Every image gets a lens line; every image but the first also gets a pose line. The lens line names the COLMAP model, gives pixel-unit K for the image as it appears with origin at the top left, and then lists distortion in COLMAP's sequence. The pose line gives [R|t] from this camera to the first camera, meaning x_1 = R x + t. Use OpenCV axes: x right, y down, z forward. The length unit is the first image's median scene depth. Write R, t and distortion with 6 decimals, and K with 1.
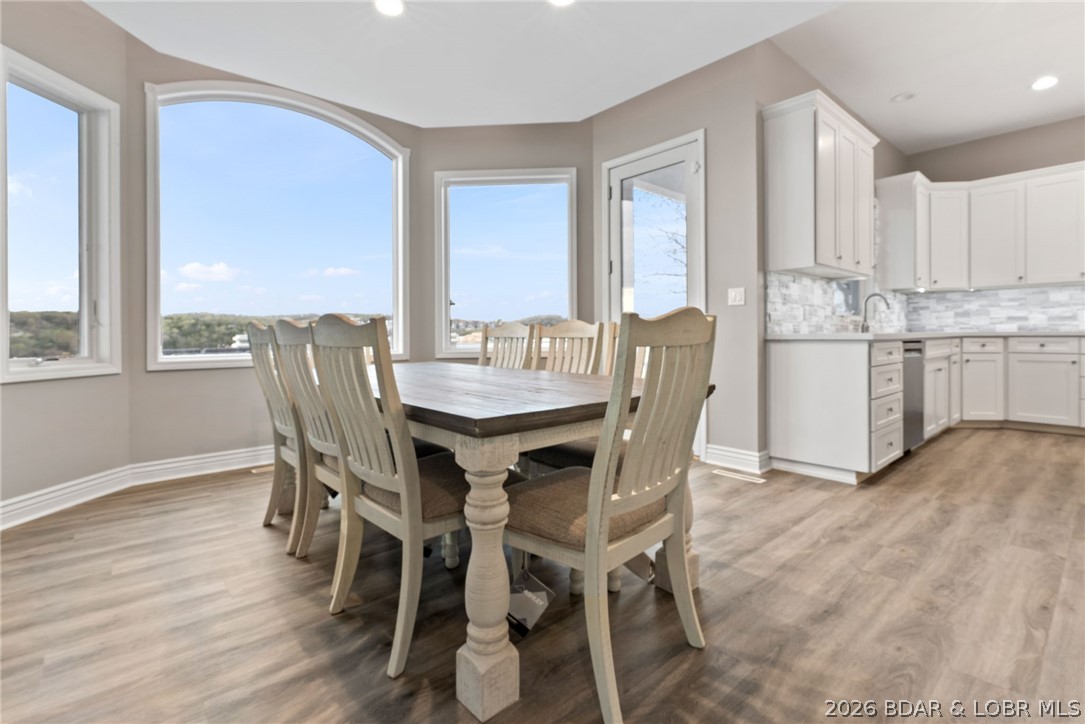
lens RADIAL K [[504.7, 0, 543.2], [0, 504.7, 341.0], [0, 0, 1]] dist [-0.000745, 0.000323]
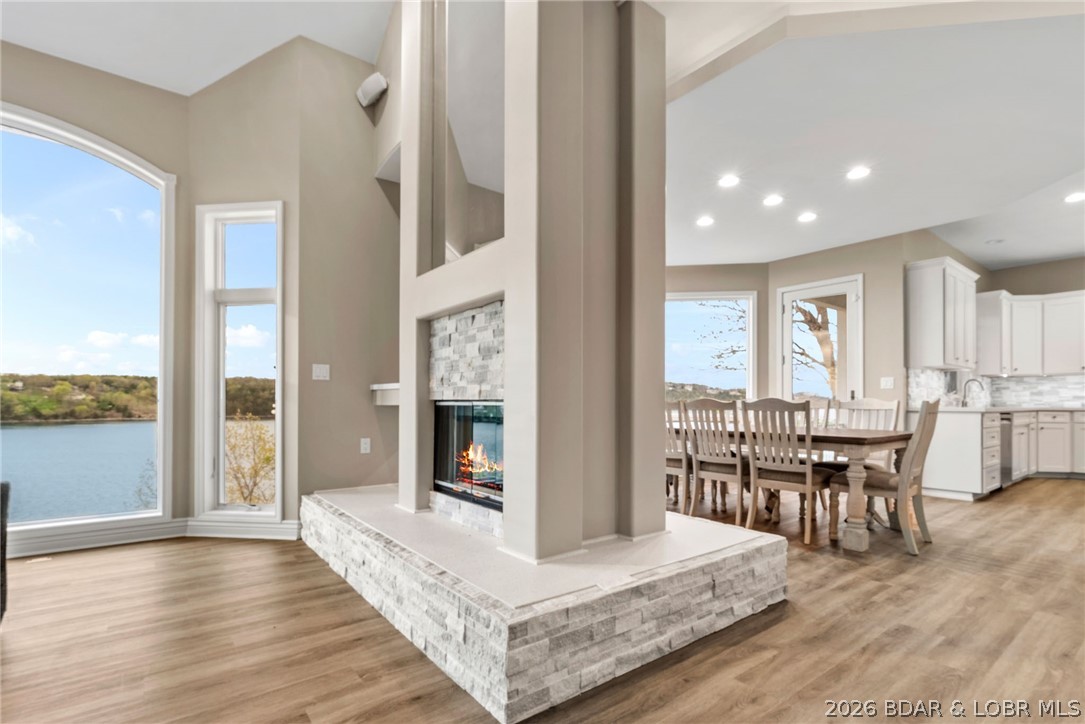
lens RADIAL K [[510.1, 0, 543.1], [0, 510.1, 402.9], [0, 0, 1]] dist [0.000560, 0.000164]
pose [[0.997923, 0.011931, -0.063303, -0.437441], [-0.012731, 0.999844, -0.012242, 0.004632], [0.063147, 0.013022, 0.997919, -0.484412]]
